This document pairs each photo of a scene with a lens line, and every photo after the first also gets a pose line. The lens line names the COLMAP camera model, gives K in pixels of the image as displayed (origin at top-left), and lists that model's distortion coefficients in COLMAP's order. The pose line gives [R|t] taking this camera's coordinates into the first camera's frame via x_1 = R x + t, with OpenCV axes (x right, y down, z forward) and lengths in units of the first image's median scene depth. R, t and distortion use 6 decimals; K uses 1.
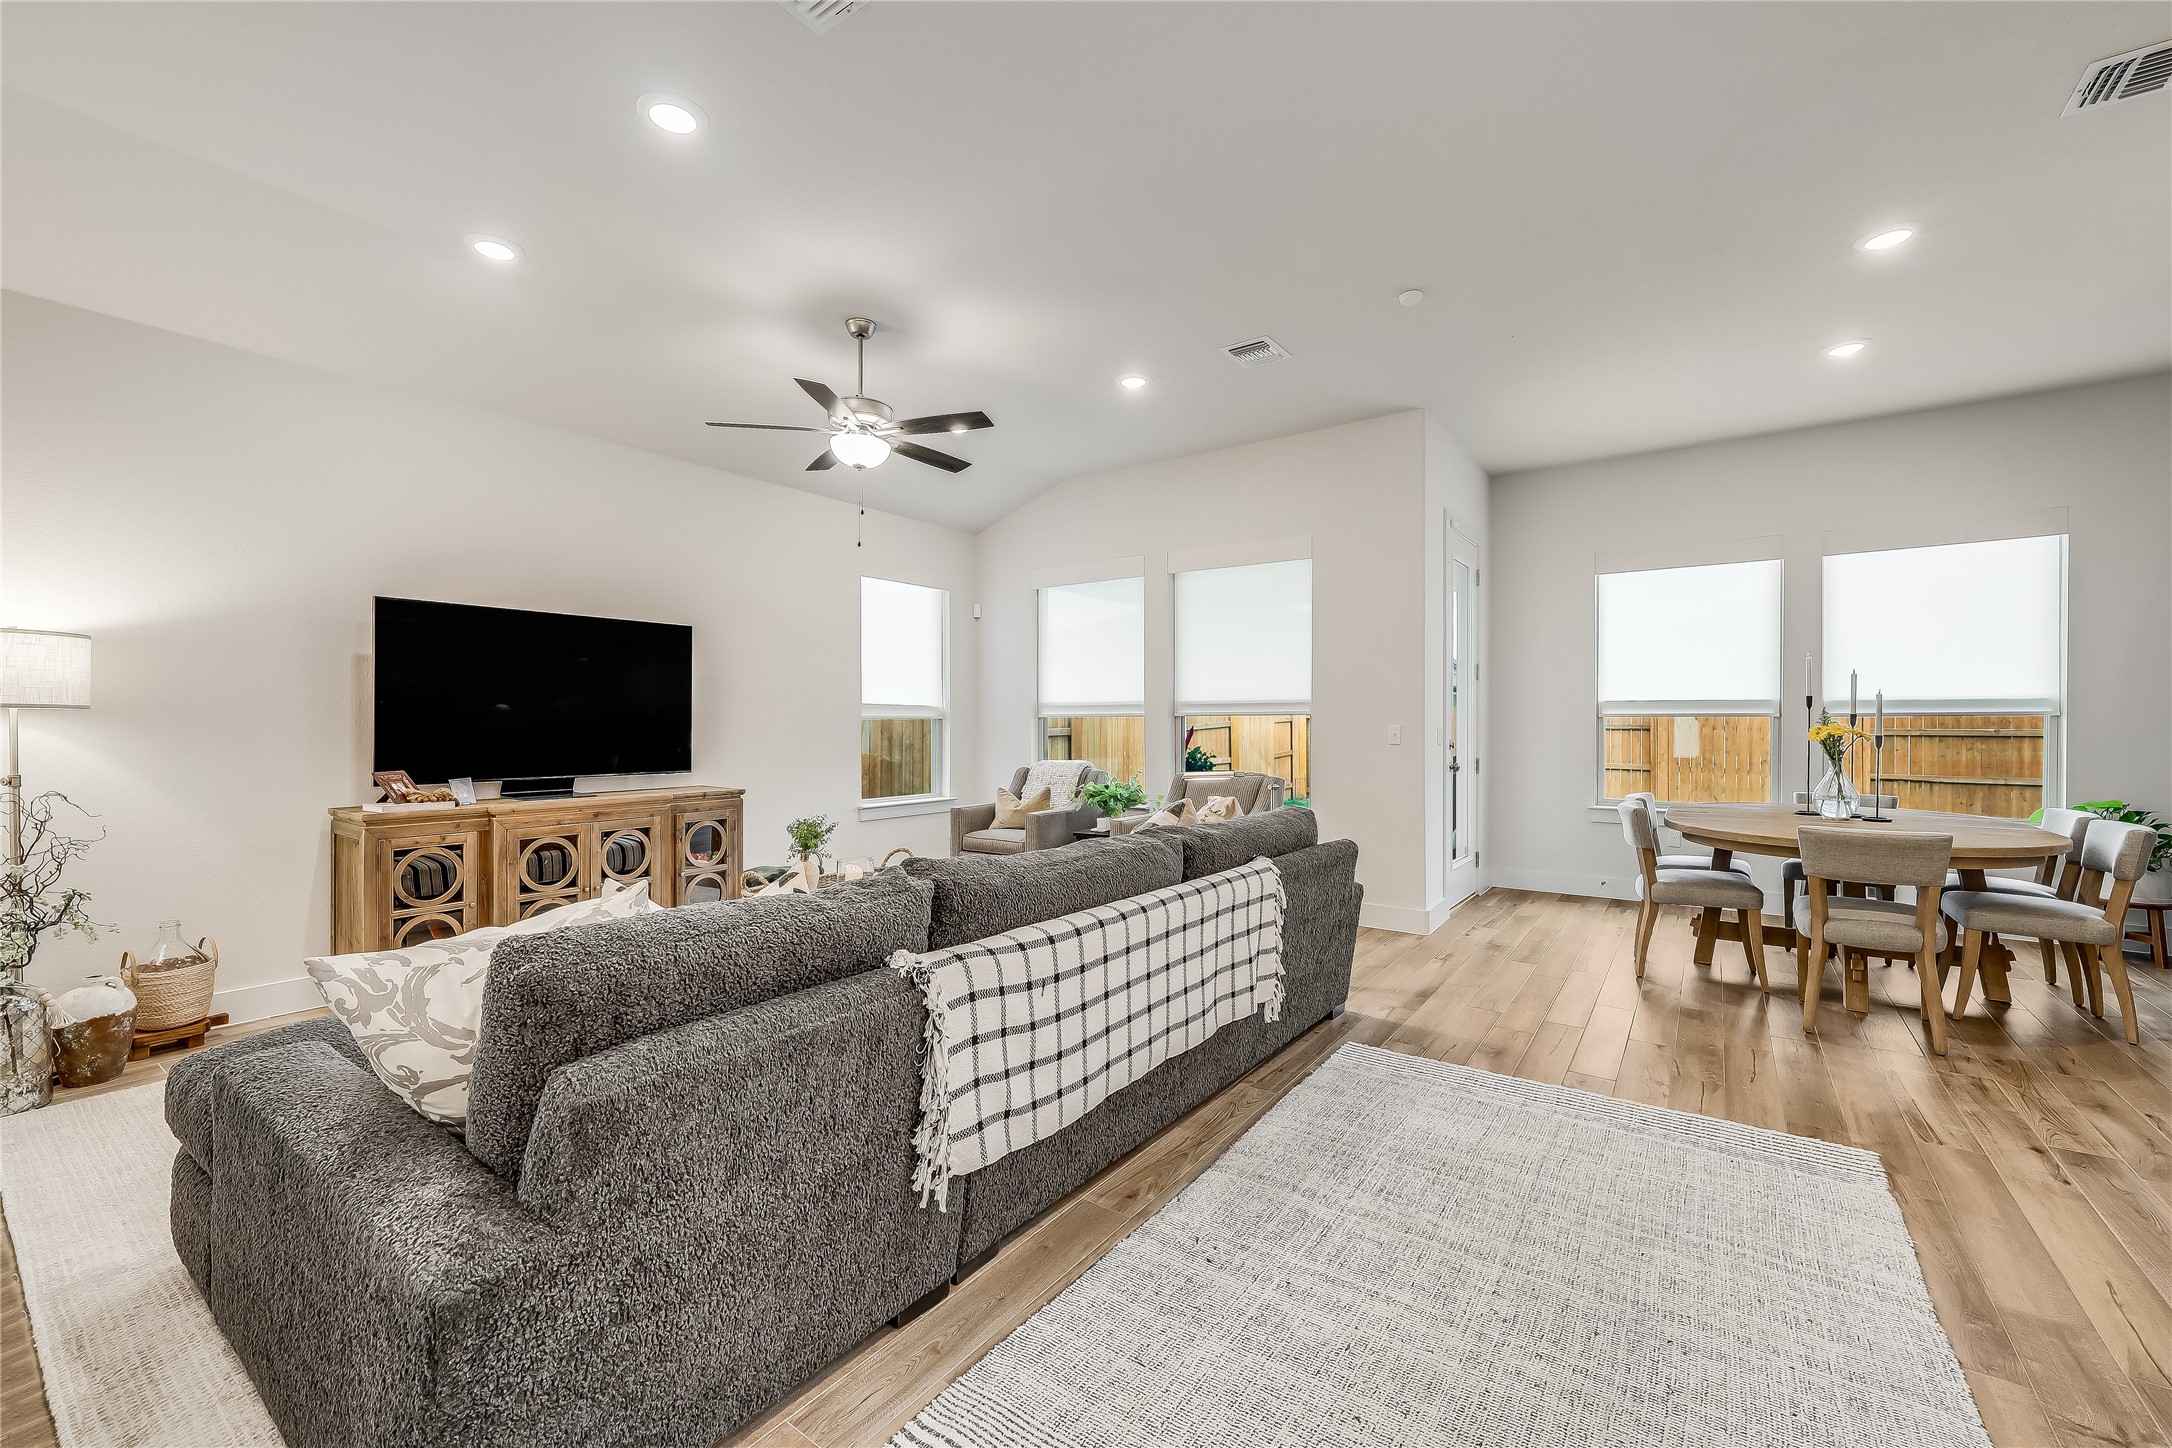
lens RADIAL K [[878.8, 0, 1077.3], [0, 878.8, 721.3], [0, 0, 1]] dist [0.000503, 0.000365]
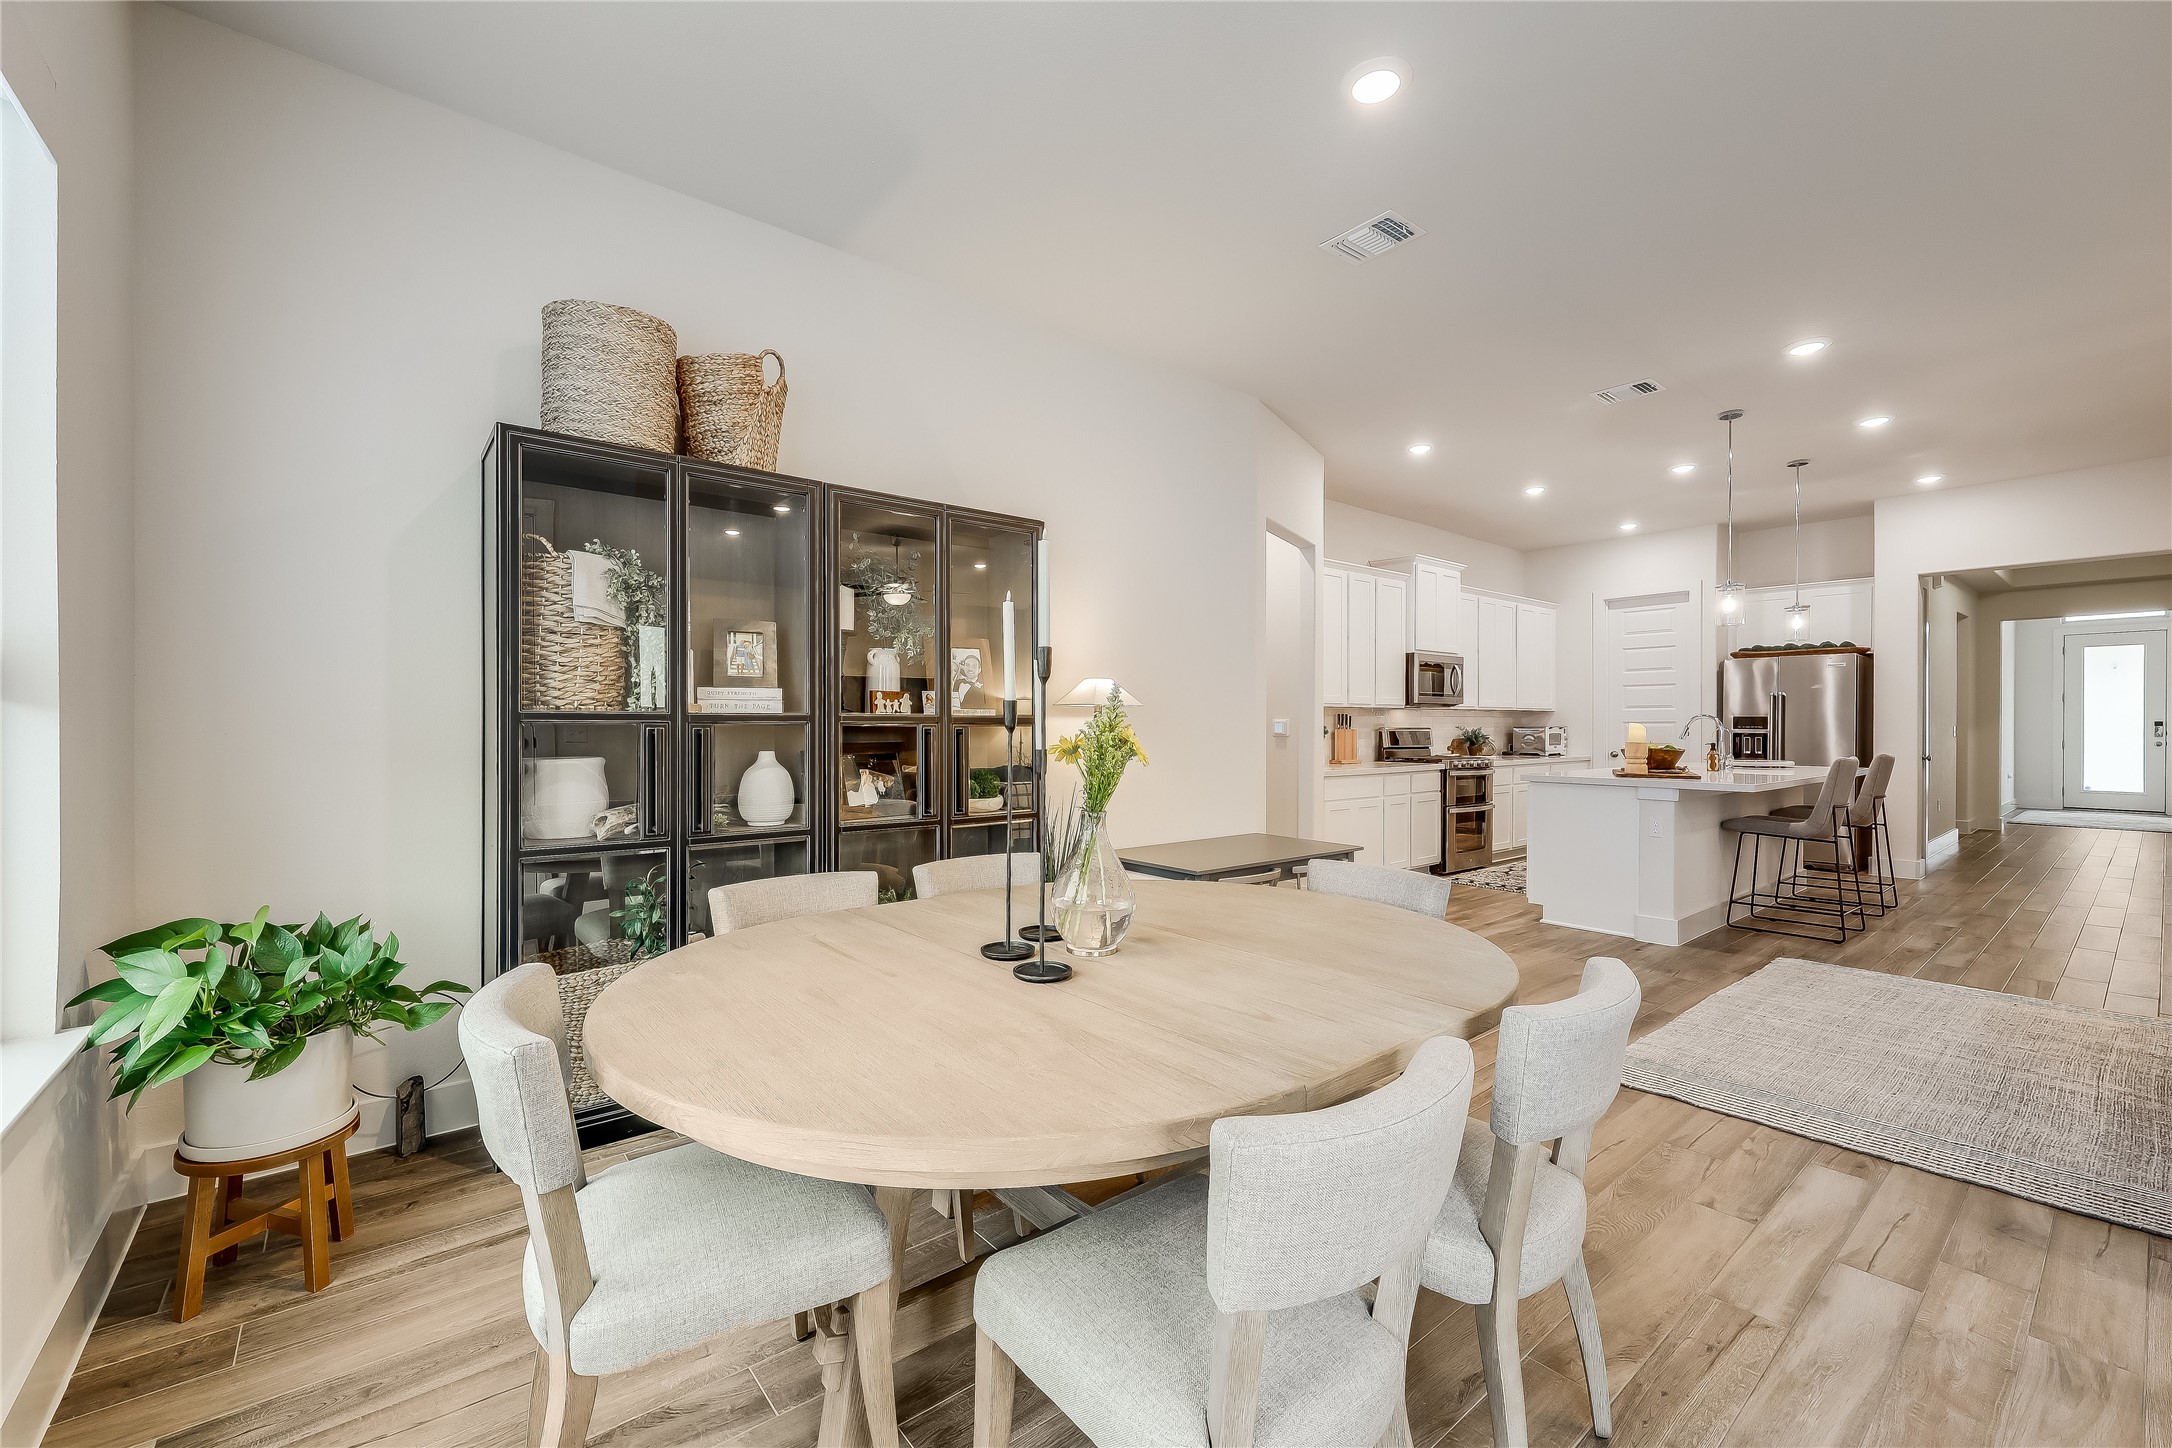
lens RADIAL K [[883.8, 0, 1078.2], [0, 883.8, 723.9], [0, 0, 1]] dist [-0.000296, -0.000161]
pose [[-0.965487, 0.000692, 0.260451, 0.727297], [0.000354, 0.999999, -0.001346, 0.005145], [-0.260452, -0.001208, -0.965486, 1.357066]]
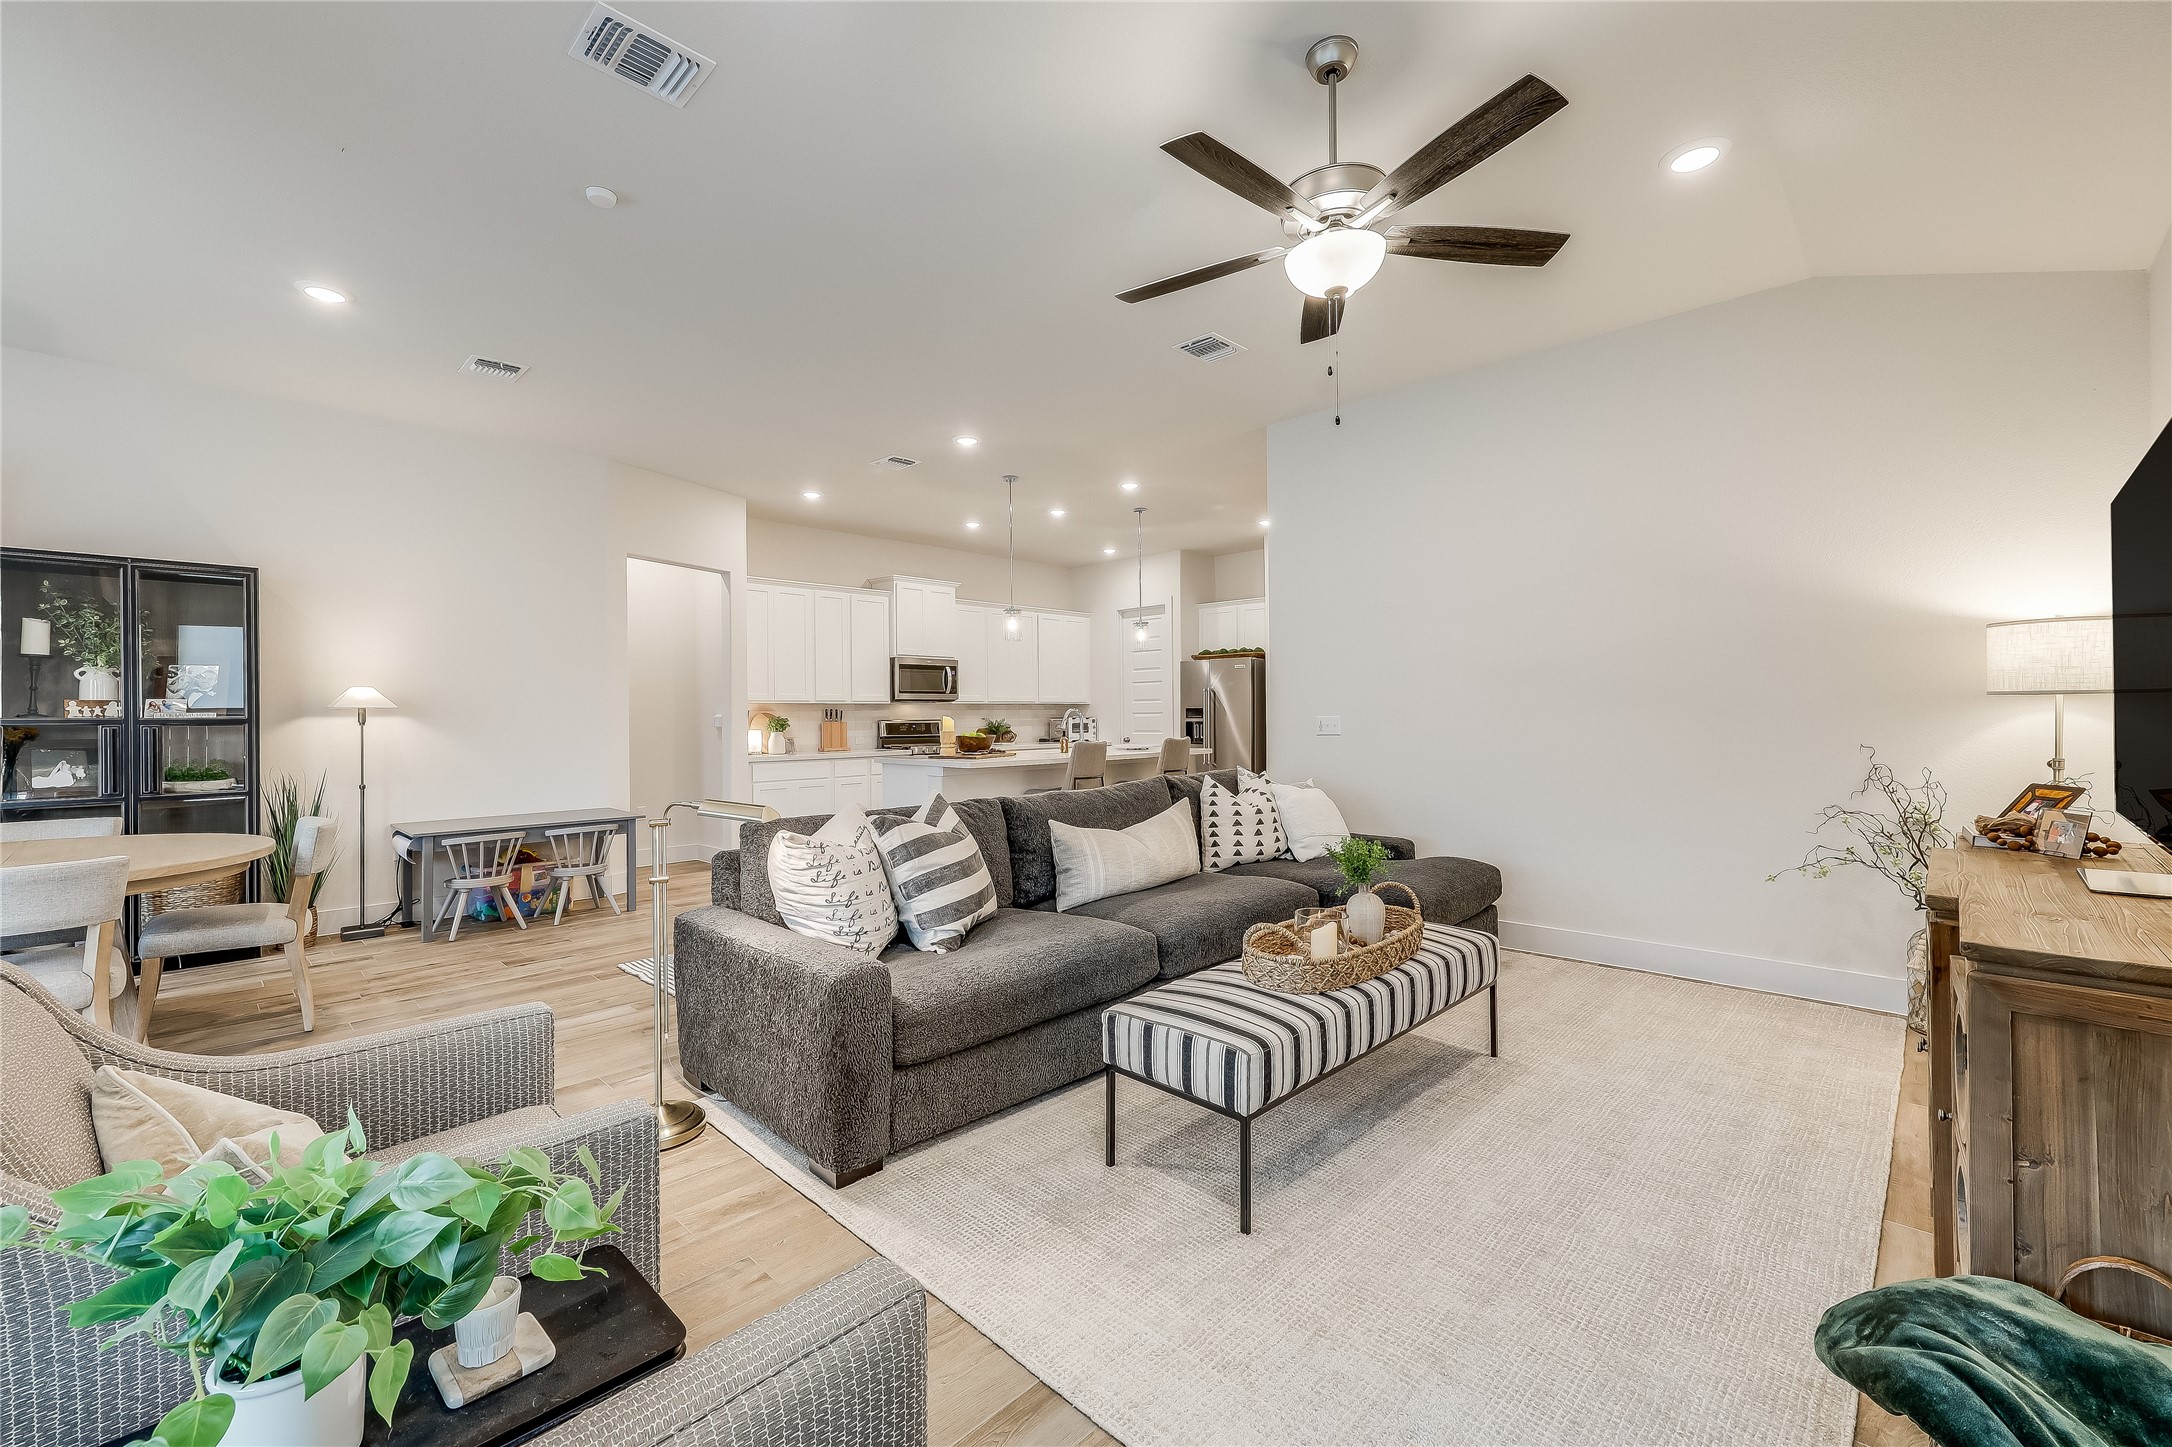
lens RADIAL K [[878.8, 0, 1077.3], [0, 878.8, 720.8], [0, 0, 1]] dist [0.000503, 0.000365]
pose [[-0.990036, 0.007817, 0.140595, -0.132971], [0.008931, 0.999934, 0.007294, 0.001747], [-0.140528, 0.008477, -0.990040, 1.484391]]
